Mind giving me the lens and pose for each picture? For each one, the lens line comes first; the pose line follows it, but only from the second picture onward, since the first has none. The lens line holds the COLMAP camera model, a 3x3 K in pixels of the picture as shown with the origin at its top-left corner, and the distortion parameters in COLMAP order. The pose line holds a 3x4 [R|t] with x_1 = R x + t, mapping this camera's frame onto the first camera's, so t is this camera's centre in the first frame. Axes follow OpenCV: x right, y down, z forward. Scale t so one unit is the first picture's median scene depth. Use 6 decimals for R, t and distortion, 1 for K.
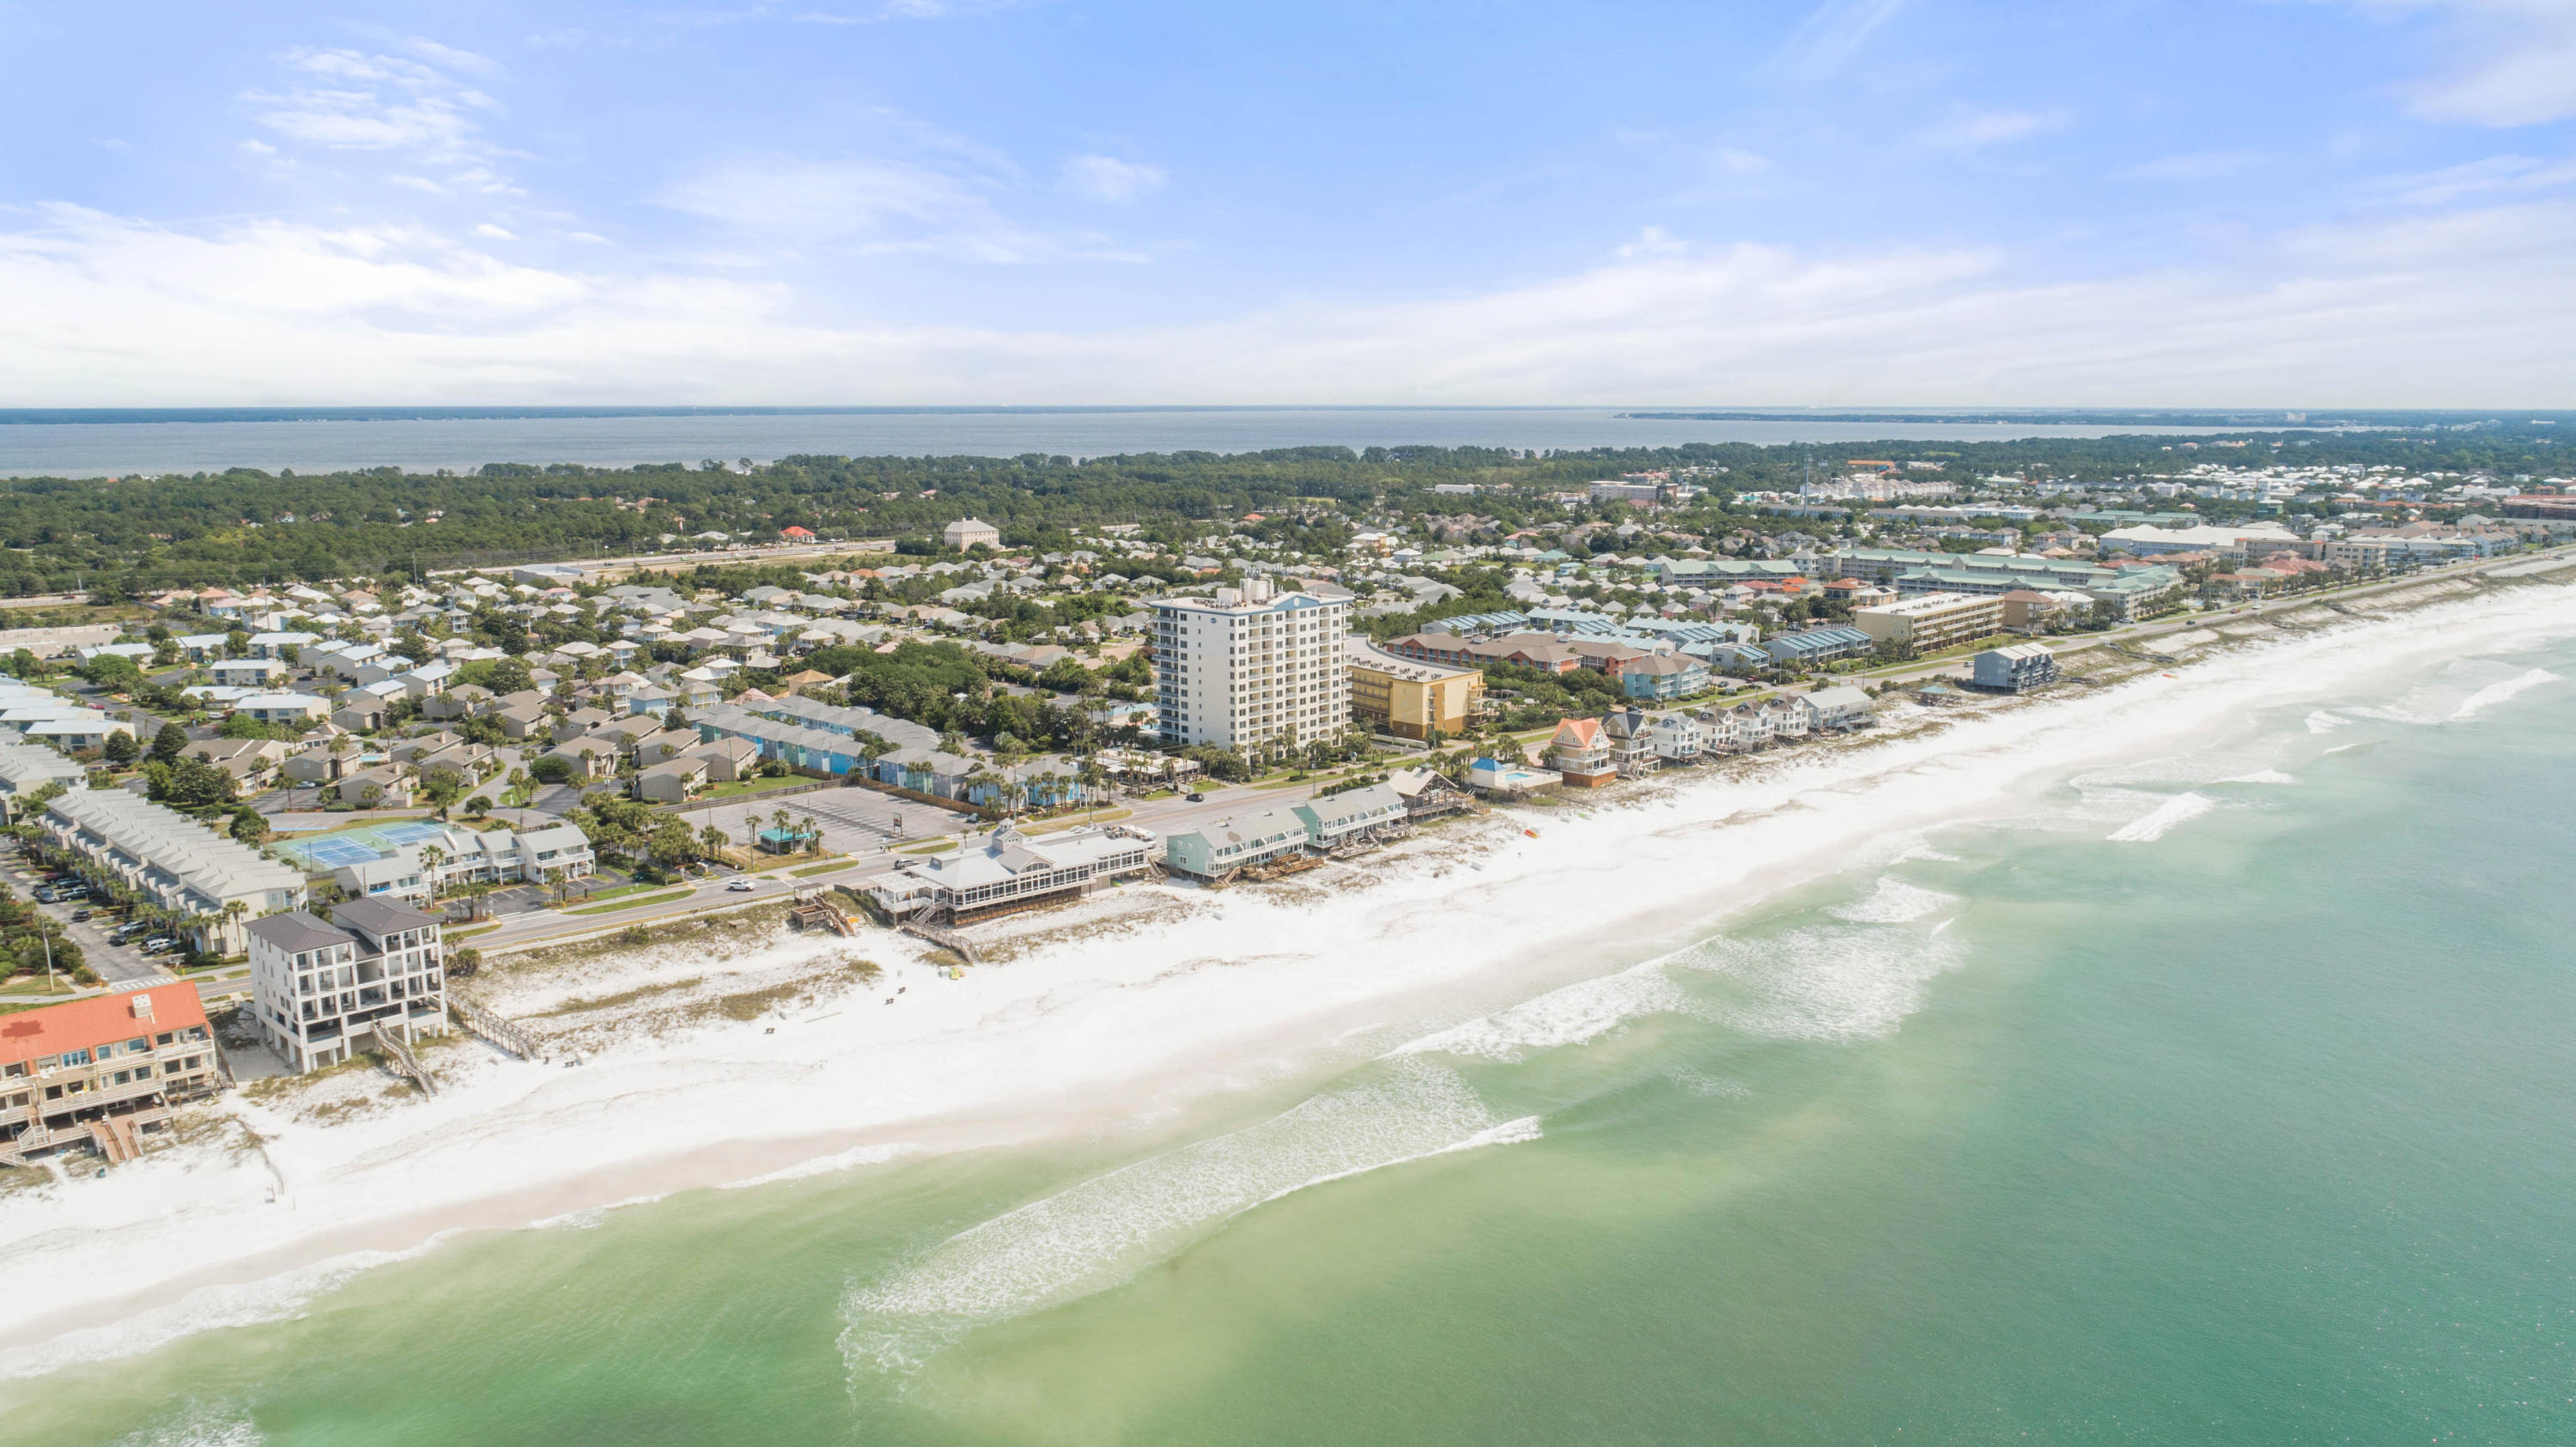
lens RADIAL K [[1853.4, 0, 1288.0], [0, 1853.4, 723.5], [0, 0, 1]] dist [0.001326, 0.000122]
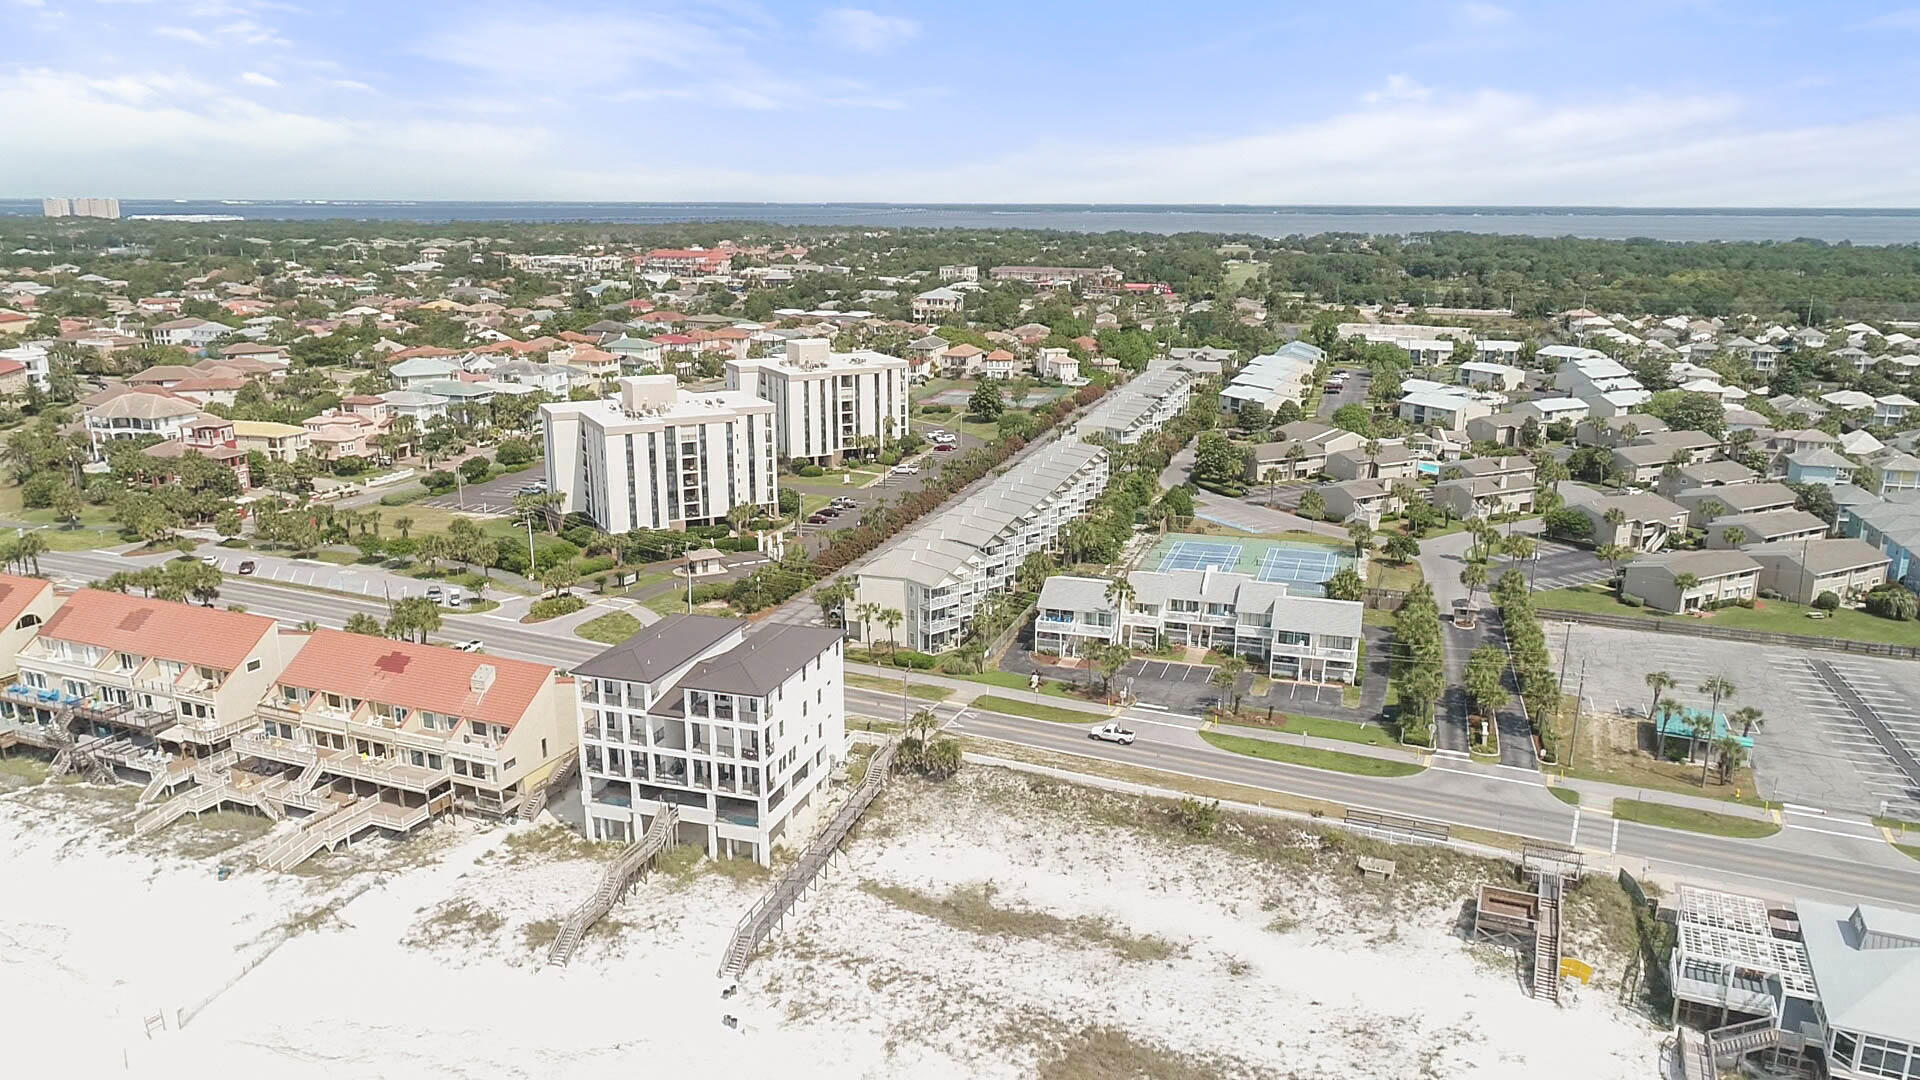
lens RADIAL K [[1359.1, 0, 960.0], [0, 1359.1, 540.0], [0, 0, 1]] dist [0.006293, -0.004590]
pose [[0.435140, 0.223432, -0.872199, -0.033022], [-0.167437, 0.971903, 0.165438, -0.026302], [0.884657, 0.074050, 0.460324, 0.716172]]
